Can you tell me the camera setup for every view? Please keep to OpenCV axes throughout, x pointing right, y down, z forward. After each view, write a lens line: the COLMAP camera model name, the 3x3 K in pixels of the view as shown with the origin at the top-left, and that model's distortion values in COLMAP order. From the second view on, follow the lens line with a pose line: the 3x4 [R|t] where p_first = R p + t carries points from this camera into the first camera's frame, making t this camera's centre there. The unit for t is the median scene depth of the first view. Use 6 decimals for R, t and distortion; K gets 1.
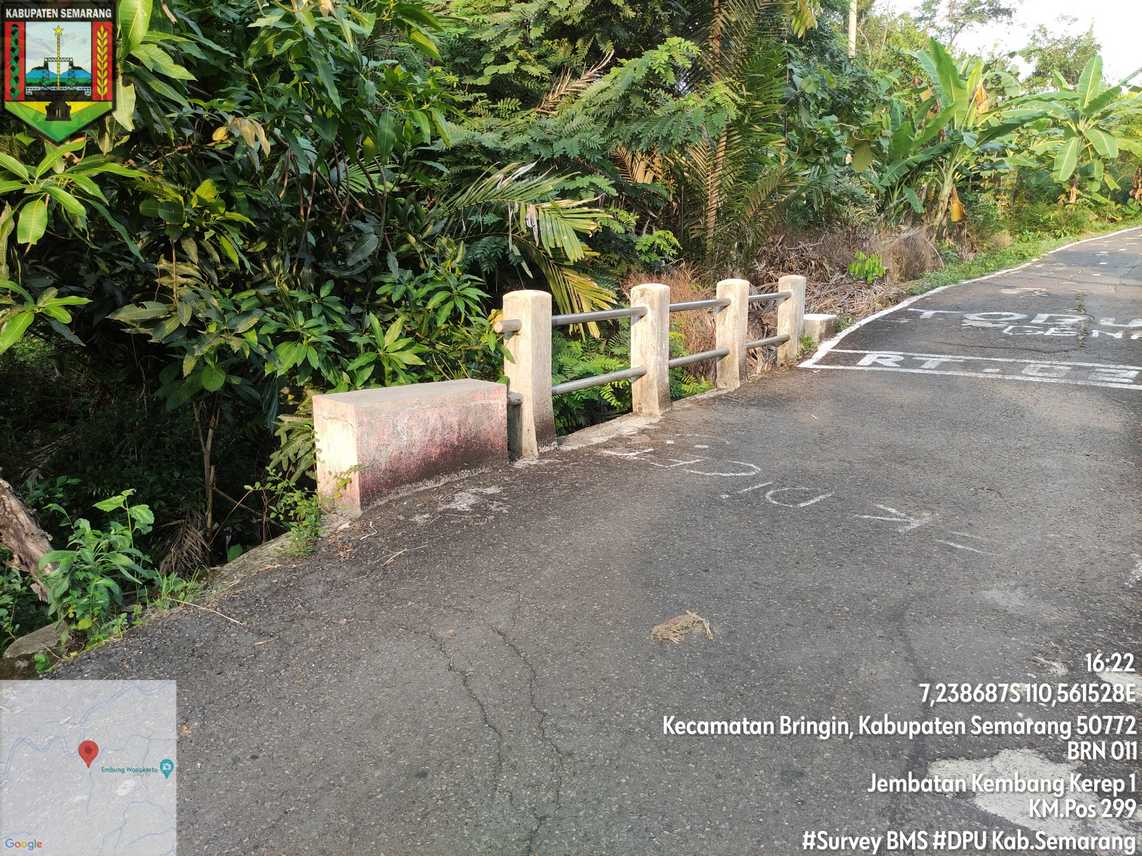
lens RADIAL K [[842.1, 0, 566.5], [0, 842.1, 429.2], [0, 0, 1]] dist [0.048552, -0.047290]
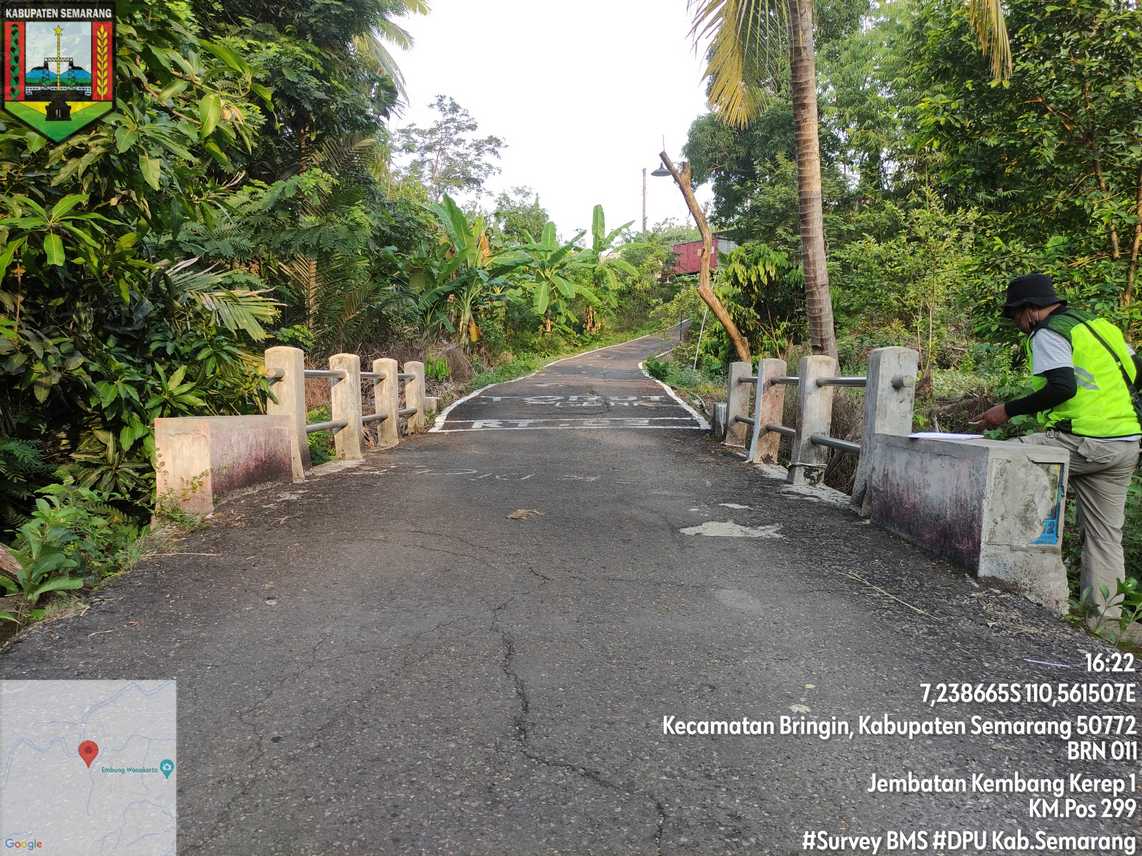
lens RADIAL K [[842.1, 0, 570.0], [0, 842.1, 431.0], [0, 0, 1]] dist [0.048552, -0.047290]
pose [[0.841791, -0.043739, 0.538029, -0.136747], [0.122705, 0.986124, -0.111816, 0.055542], [-0.525673, 0.160144, 0.835477, -0.092596]]
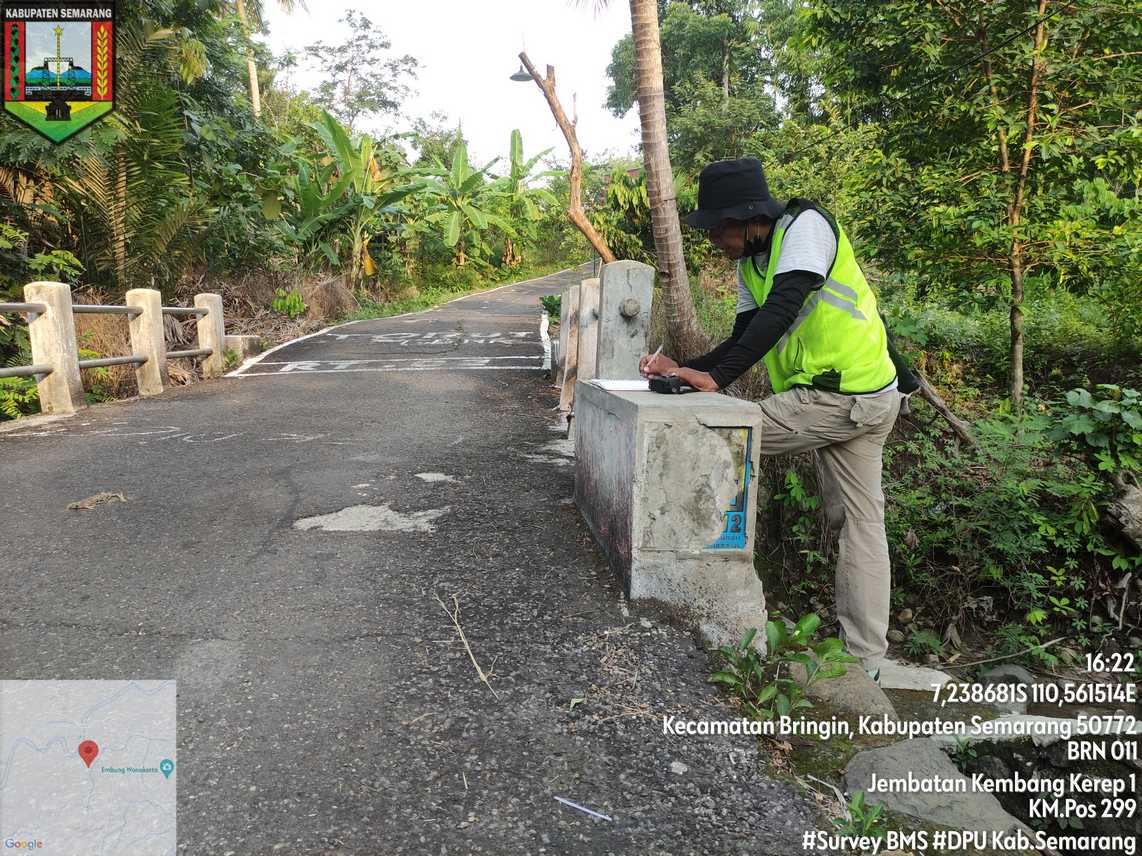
lens RADIAL K [[842.1, 0, 571.4], [0, 842.1, 429.7], [0, 0, 1]] dist [0.048552, -0.047290]
pose [[0.806036, -0.097490, 0.583782, -0.002398], [0.142788, 0.989238, -0.031949, 0.055465], [-0.574384, 0.109109, 0.811282, -0.070006]]
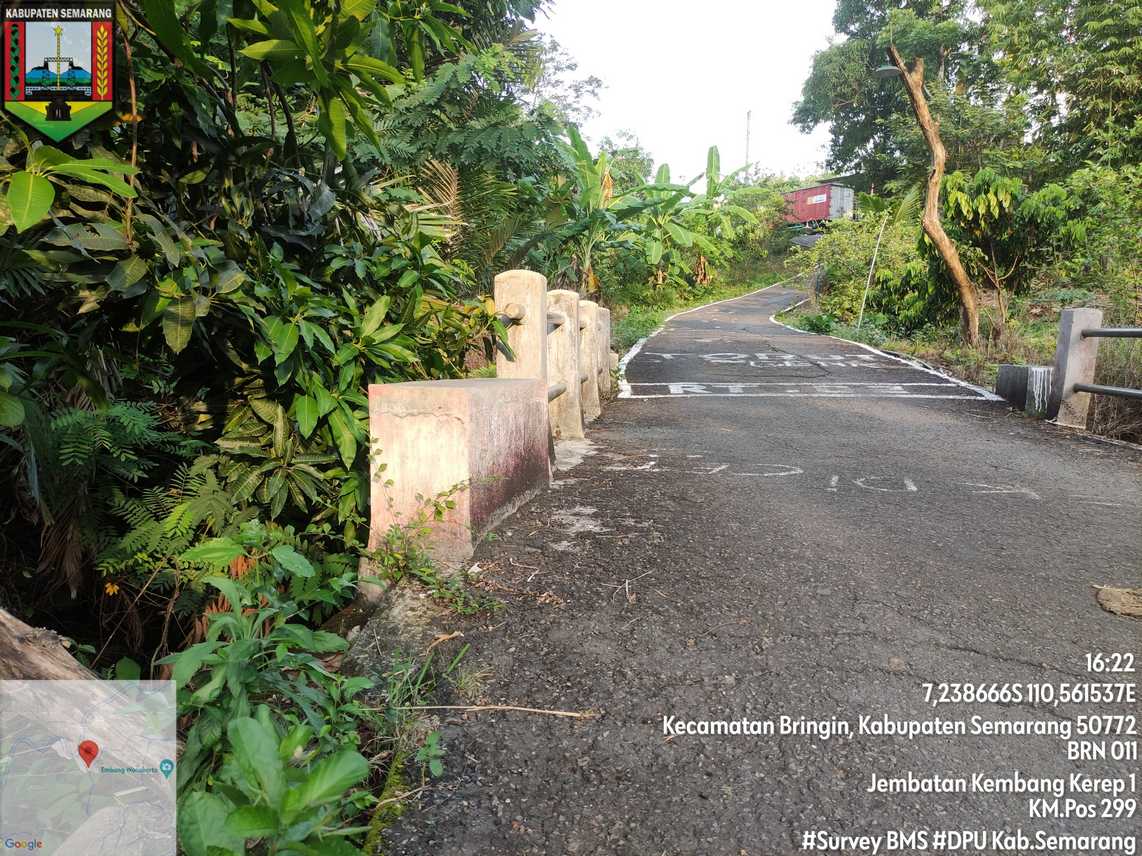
lens RADIAL K [[842.1, 0, 567.9], [0, 842.1, 428.5], [0, 0, 1]] dist [0.048552, -0.047290]
pose [[0.887584, -0.050701, 0.457847, -0.140442], [0.095335, 0.992624, -0.074895, 0.017615], [-0.450672, 0.110124, 0.885871, 0.106736]]
